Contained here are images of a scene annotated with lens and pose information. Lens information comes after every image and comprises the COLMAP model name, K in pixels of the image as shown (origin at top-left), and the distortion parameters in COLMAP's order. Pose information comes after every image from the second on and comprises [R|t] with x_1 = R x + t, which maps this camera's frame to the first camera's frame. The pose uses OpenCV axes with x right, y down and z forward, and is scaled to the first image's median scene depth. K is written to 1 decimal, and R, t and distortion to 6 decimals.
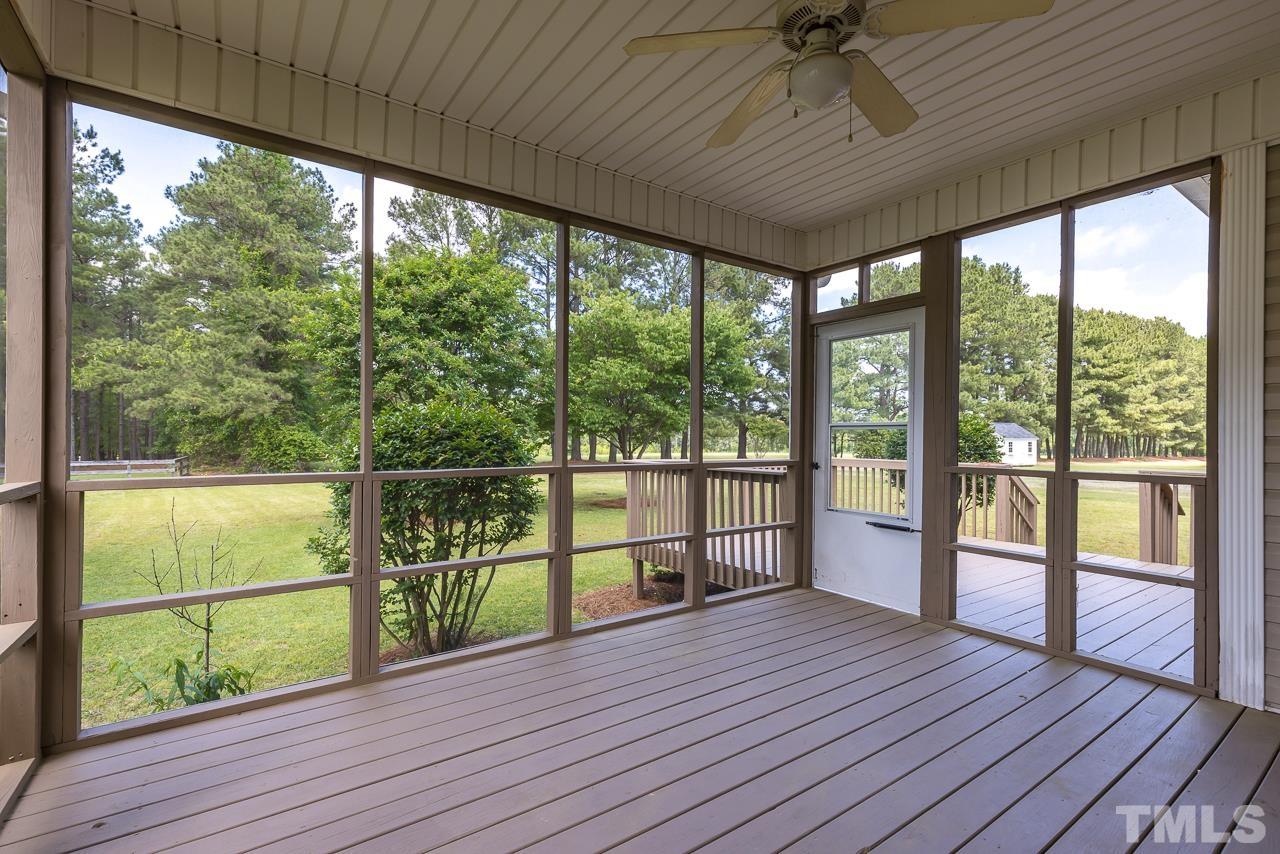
lens RADIAL K [[577.9, 0, 640.0], [0, 577.9, 427.0], [0, 0, 1]] dist [0.016381, -0.000129]
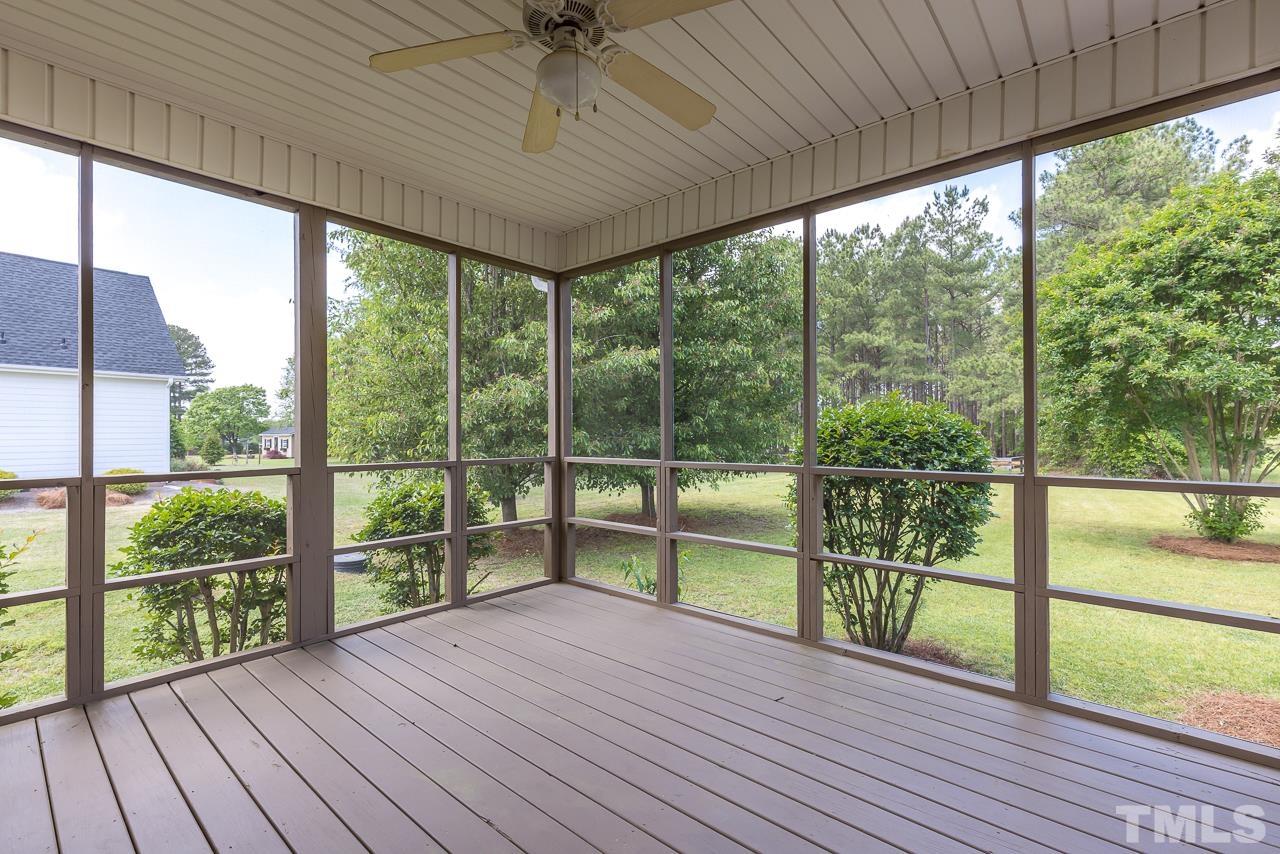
lens RADIAL K [[572.8, 0, 640.0], [0, 572.8, 427.0], [0, 0, 1]] dist [-0.000542, 0.000006]
pose [[0.237499, -0.016406, -0.971249, 0.206124], [0.014717, 0.999803, -0.013290, 0.003031], [0.971276, -0.011138, 0.237694, 0.142519]]
